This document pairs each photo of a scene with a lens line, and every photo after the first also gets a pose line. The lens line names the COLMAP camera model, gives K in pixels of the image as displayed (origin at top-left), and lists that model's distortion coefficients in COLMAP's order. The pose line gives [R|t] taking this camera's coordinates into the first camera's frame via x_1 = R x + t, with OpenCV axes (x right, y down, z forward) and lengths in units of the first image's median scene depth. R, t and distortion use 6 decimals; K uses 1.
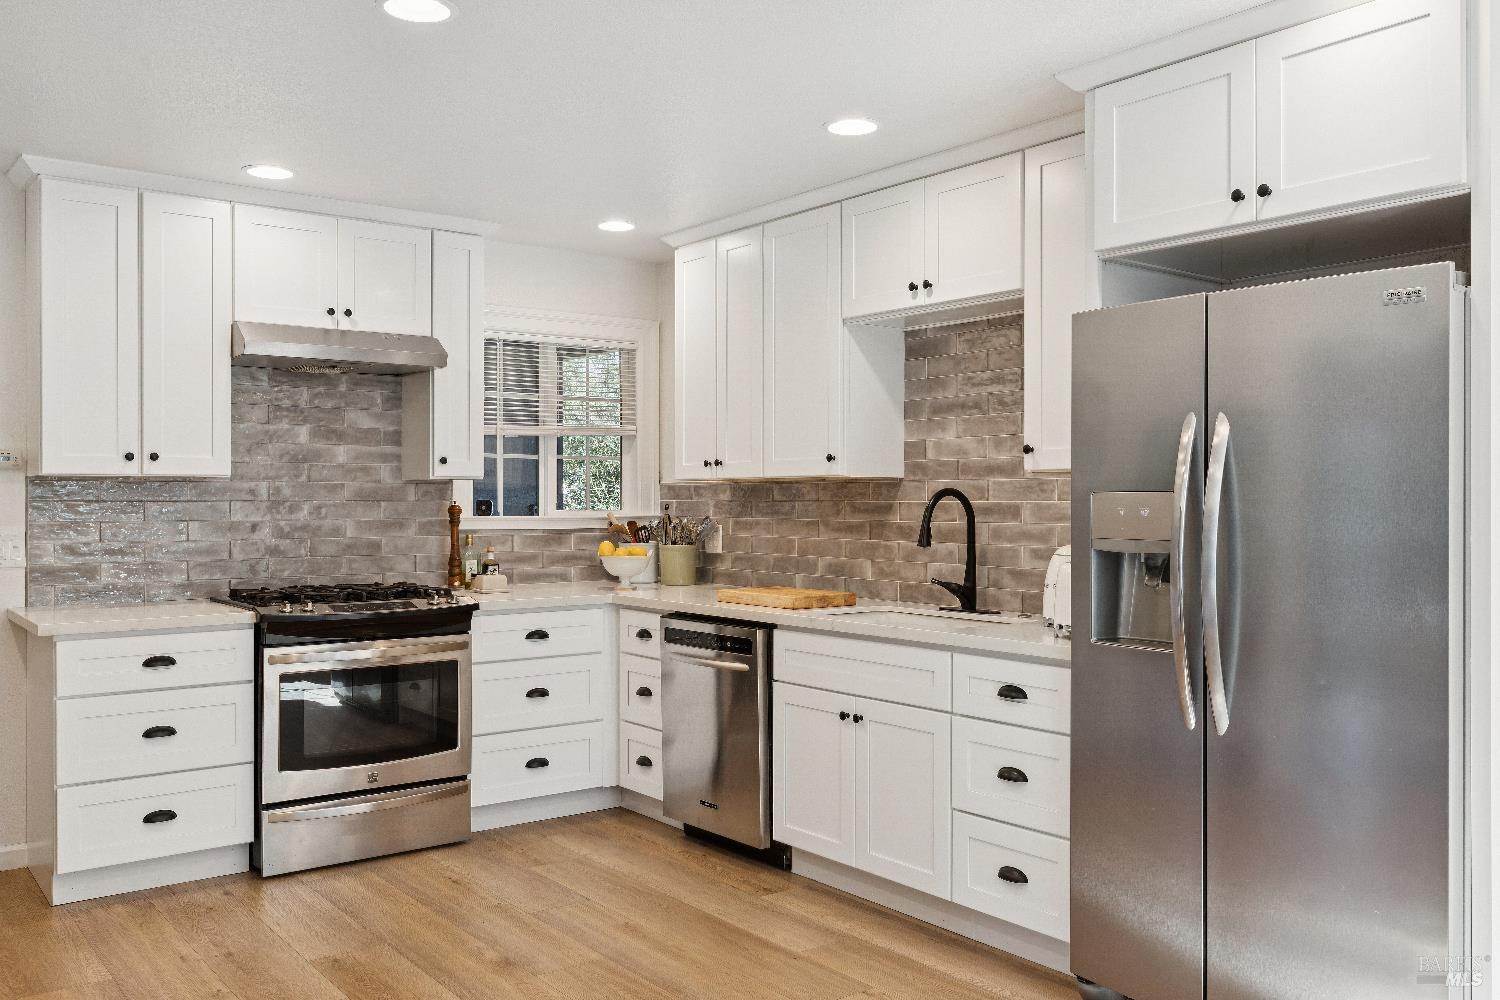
lens RADIAL K [[1268.3, 0, 751.5], [0, 1268.3, 496.2], [0, 0, 1]] dist [0.004712, 0.015193]
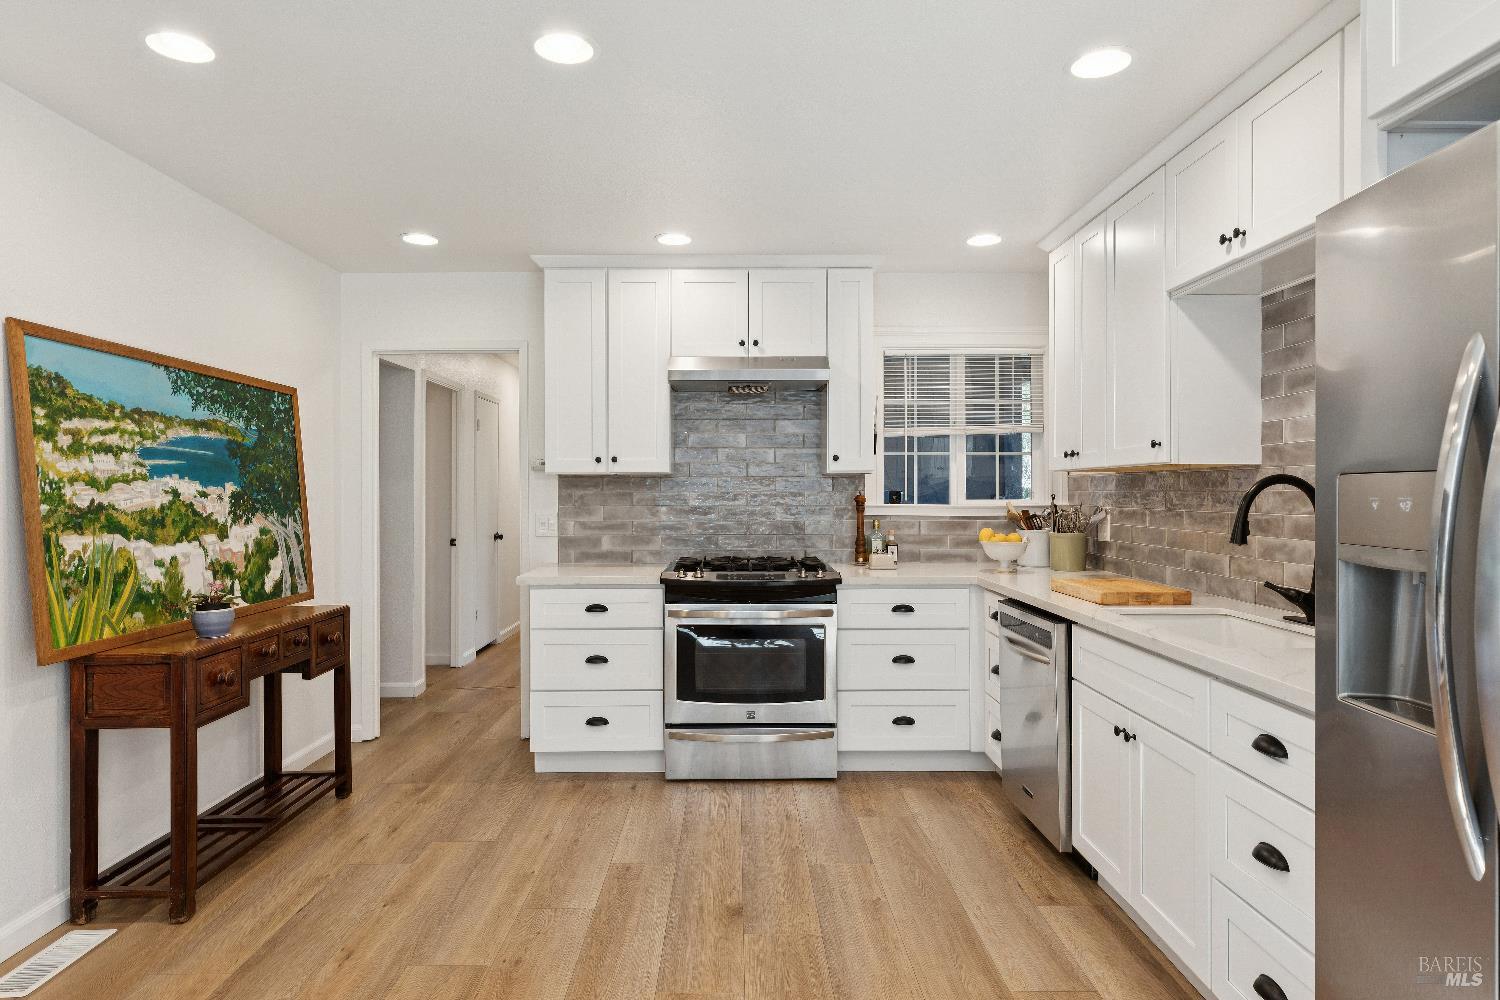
lens RADIAL K [[878.5, 0, 739.9], [0, 878.5, 490.1], [0, 0, 1]] dist [0.008416, -0.002491]
pose [[0.796205, -0.002337, -0.605022, 0.210354], [0.002404, 0.999997, -0.000699, 0.003124], [0.605022, -0.000898, 0.796208, 0.307946]]
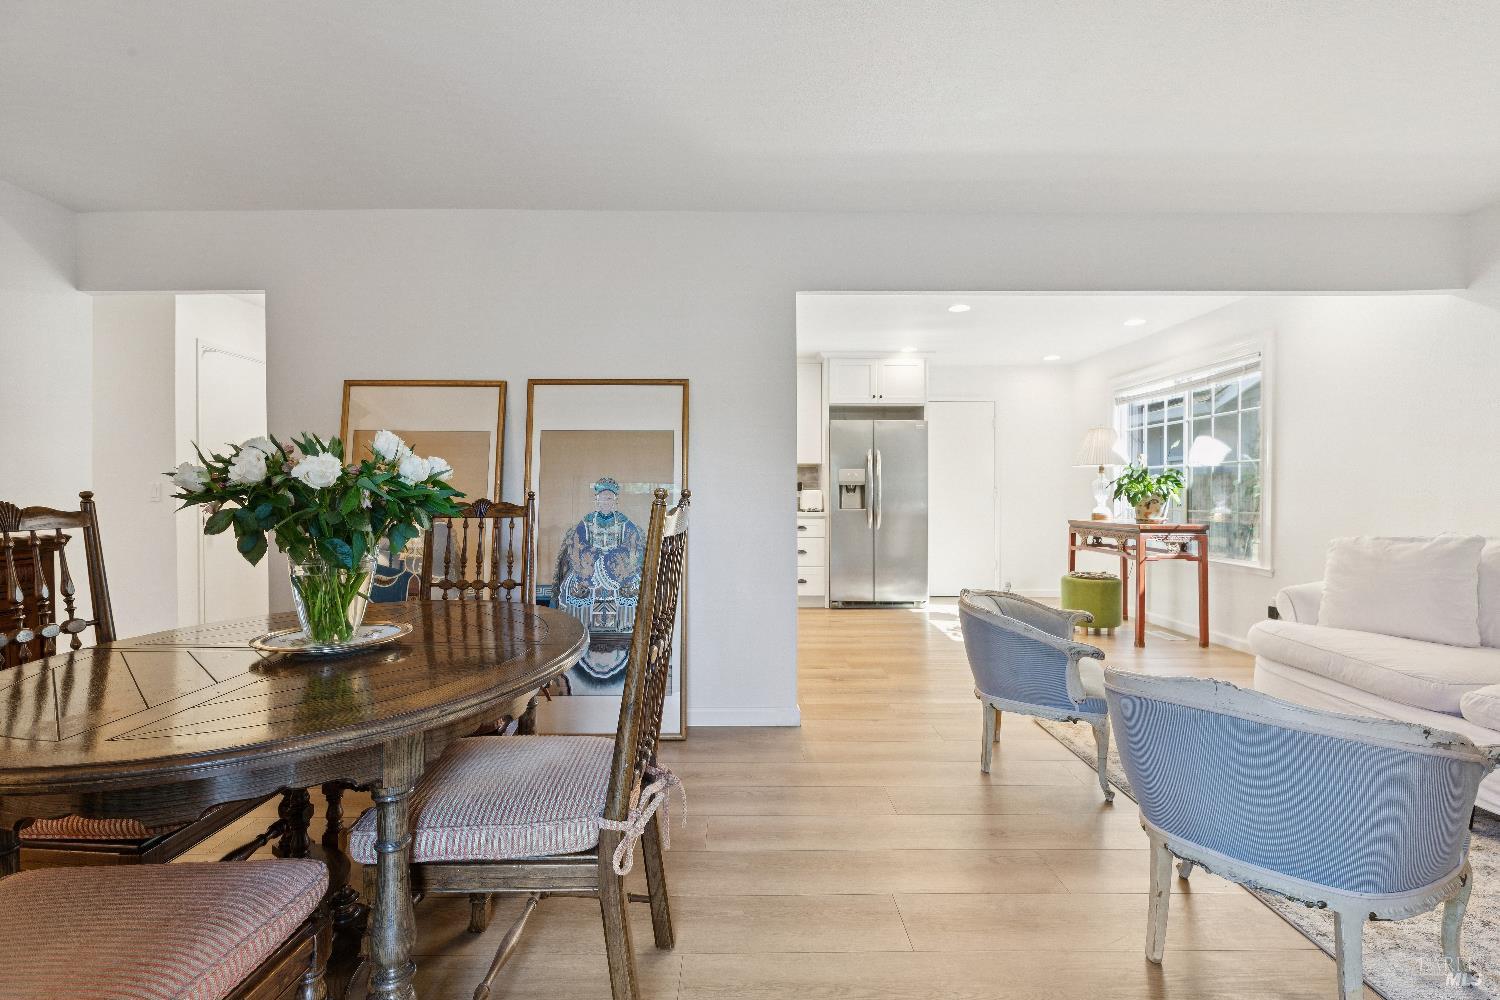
lens RADIAL K [[677.7, 0, 758.2], [0, 677.7, 494.4], [0, 0, 1]] dist [0.001971, -0.000704]
pose [[0.586077, -0.003405, 0.810248, -1.038346], [0.000552, 0.999993, 0.003802, 0.043998], [-0.810255, -0.001781, 0.586075, 0.020396]]
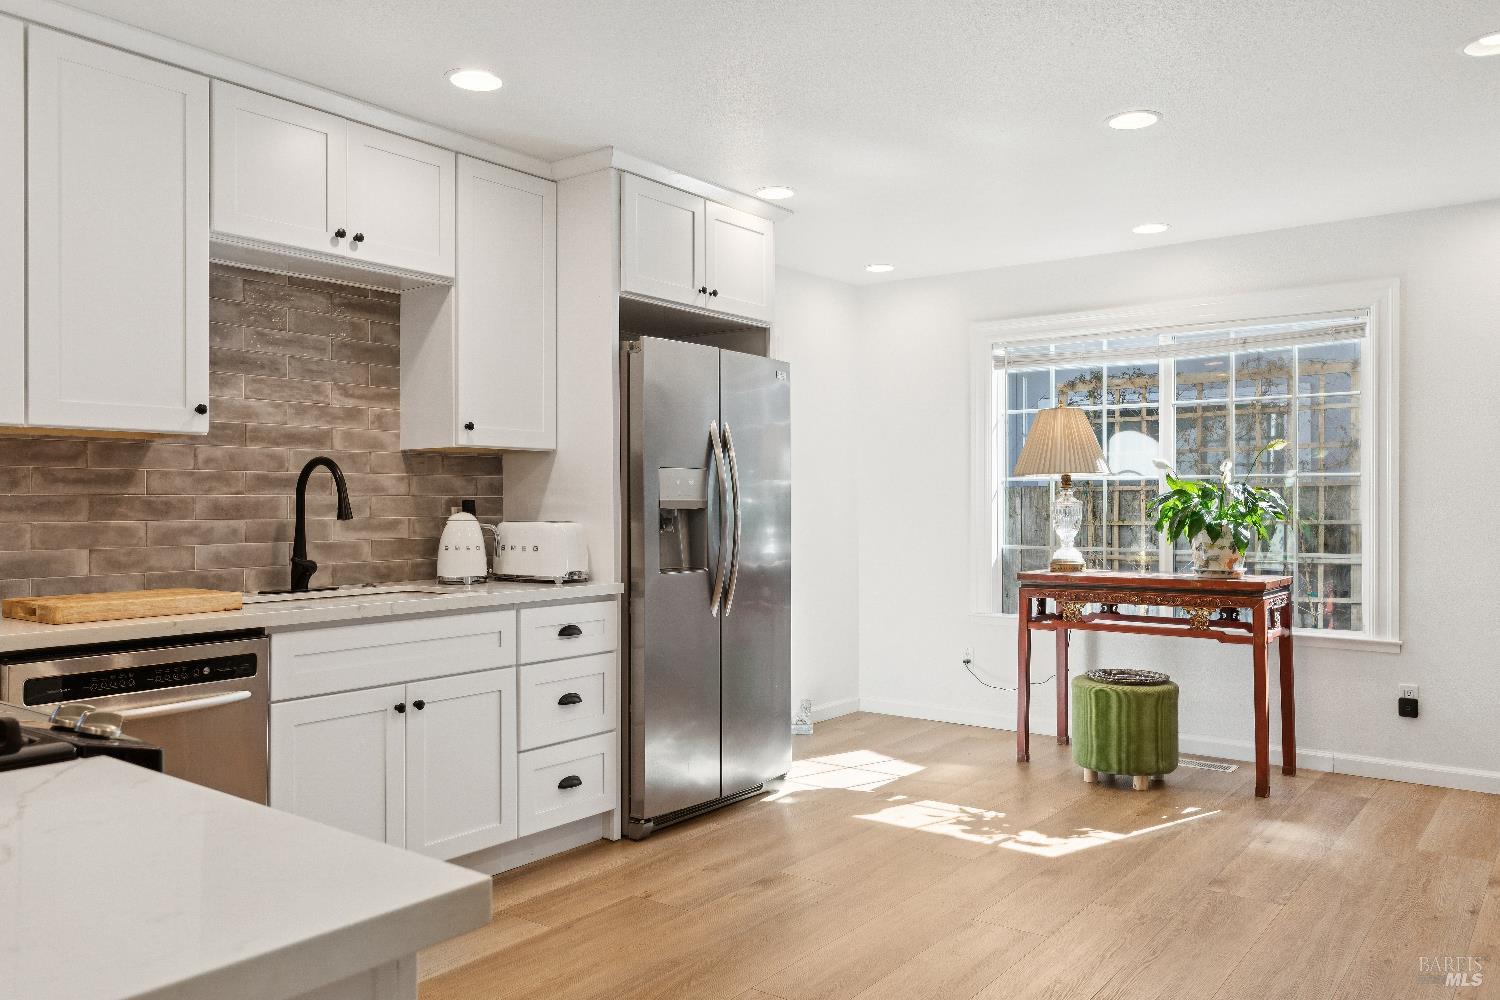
lens RADIAL K [[1125.3, 0, 754.9], [0, 1125.3, 489.6], [0, 0, 1]] dist [0.008468, 0.001475]
pose [[-0.268569, 0.009460, 0.963214, -0.677344], [-0.001460, 0.999947, -0.010228, 0.023927], [-0.963259, -0.004153, -0.268541, 0.867109]]
